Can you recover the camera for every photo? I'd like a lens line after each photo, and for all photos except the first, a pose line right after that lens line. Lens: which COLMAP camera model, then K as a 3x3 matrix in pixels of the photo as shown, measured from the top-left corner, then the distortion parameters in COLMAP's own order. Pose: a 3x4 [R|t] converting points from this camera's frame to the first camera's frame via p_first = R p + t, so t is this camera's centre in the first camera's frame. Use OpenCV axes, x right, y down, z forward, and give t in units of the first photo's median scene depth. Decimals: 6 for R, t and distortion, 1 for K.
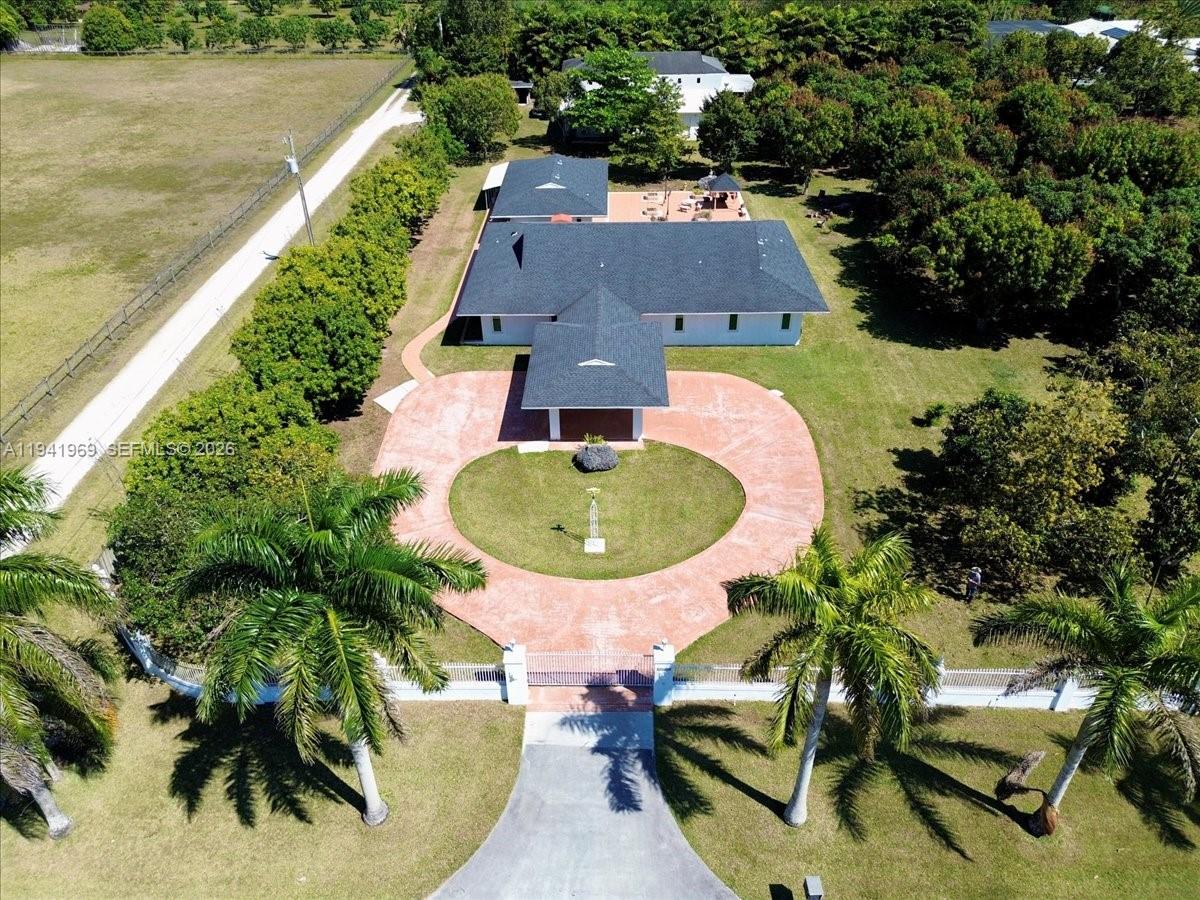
lens RADIAL K [[836.1, 0, 603.5], [0, 836.1, 468.8], [0, 0, 1]] dist [0.062724, -0.052473]
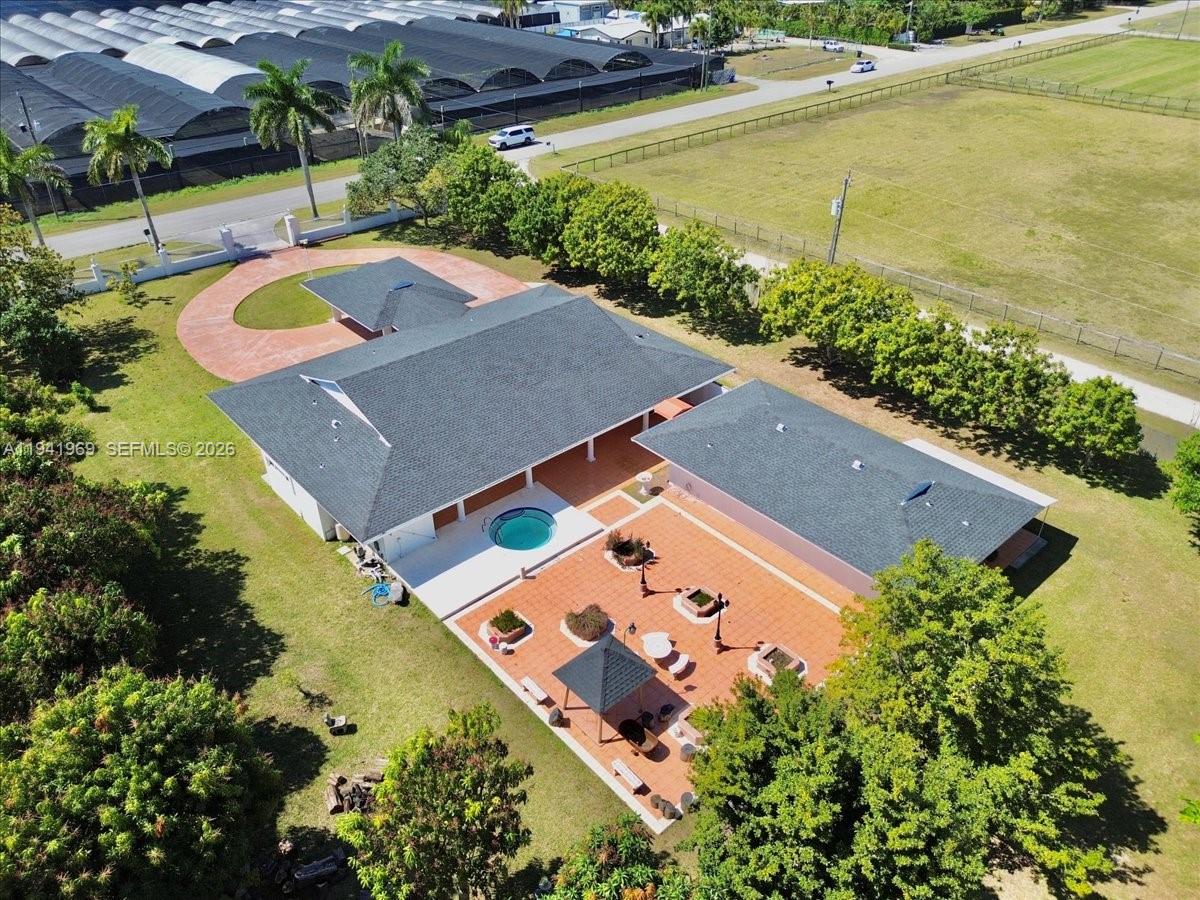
lens RADIAL K [[836.1, 0, 603.5], [0, 836.1, 468.8], [0, 0, 1]] dist [0.062724, -0.052473]
pose [[-0.741699, 0.389472, -0.546072, 0.368615], [-0.377251, 0.430926, 0.819746, -0.795381], [0.554585, 0.814011, -0.172689, 1.129071]]
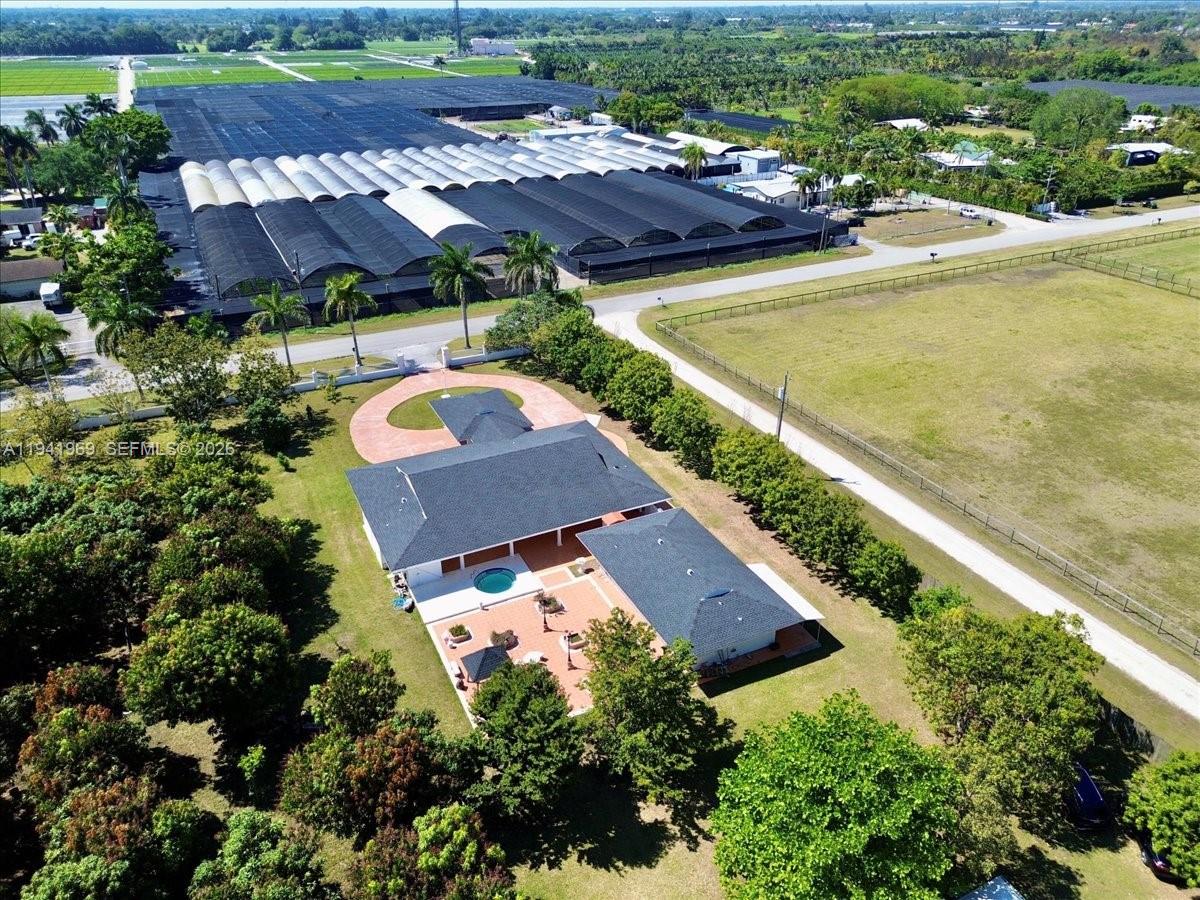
lens RADIAL K [[836.1, 0, 603.5], [0, 836.1, 468.8], [0, 0, 1]] dist [0.062724, -0.052473]
pose [[-0.894689, 0.227355, -0.384502, 0.331420], [-0.245849, 0.468047, 0.848817, -1.170886], [0.372947, 0.853956, -0.362862, 1.314014]]
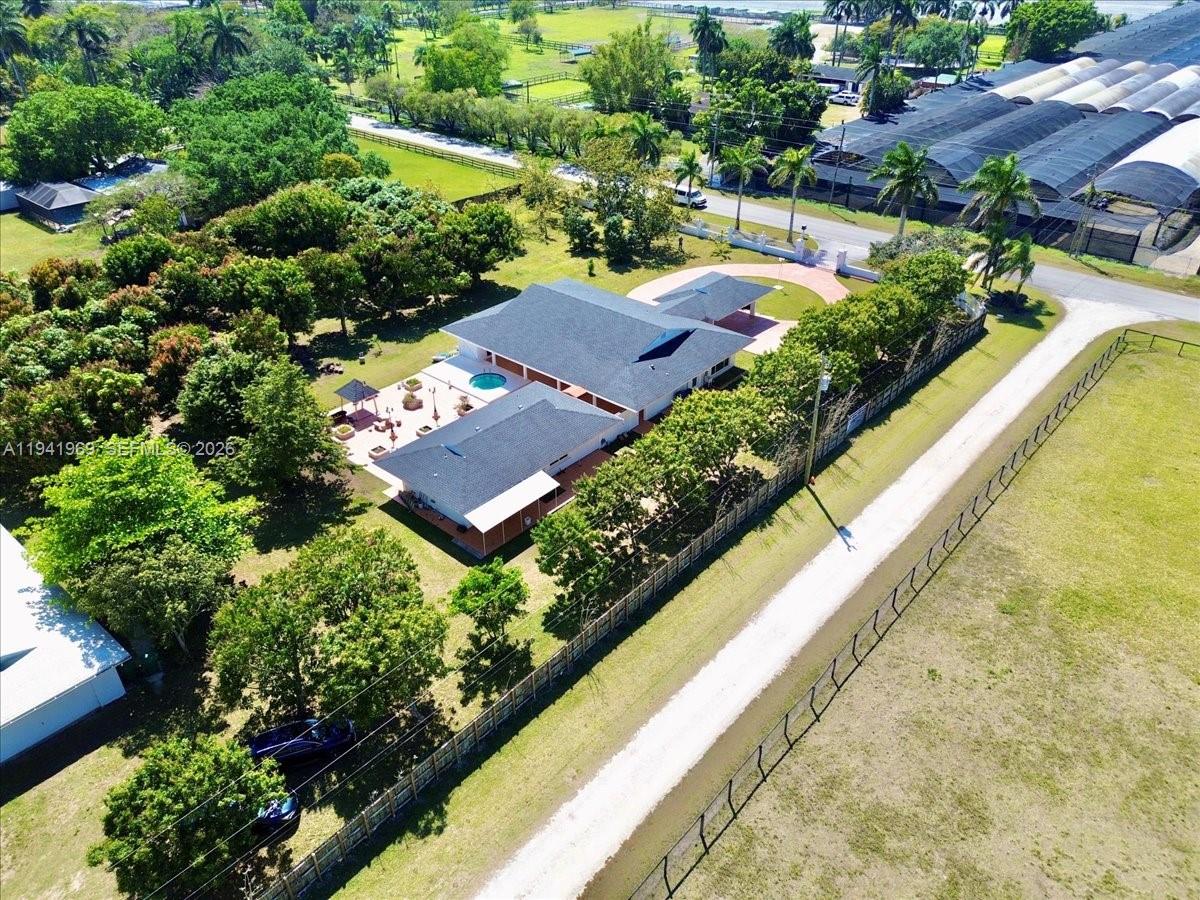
lens RADIAL K [[836.1, 0, 603.5], [0, 836.1, 468.8], [0, 0, 1]] dist [0.062724, -0.052473]
pose [[-0.758892, -0.348776, 0.549944, -0.660048], [0.386361, 0.438661, 0.811358, -1.057535], [-0.524221, 0.828210, -0.198143, 1.265085]]
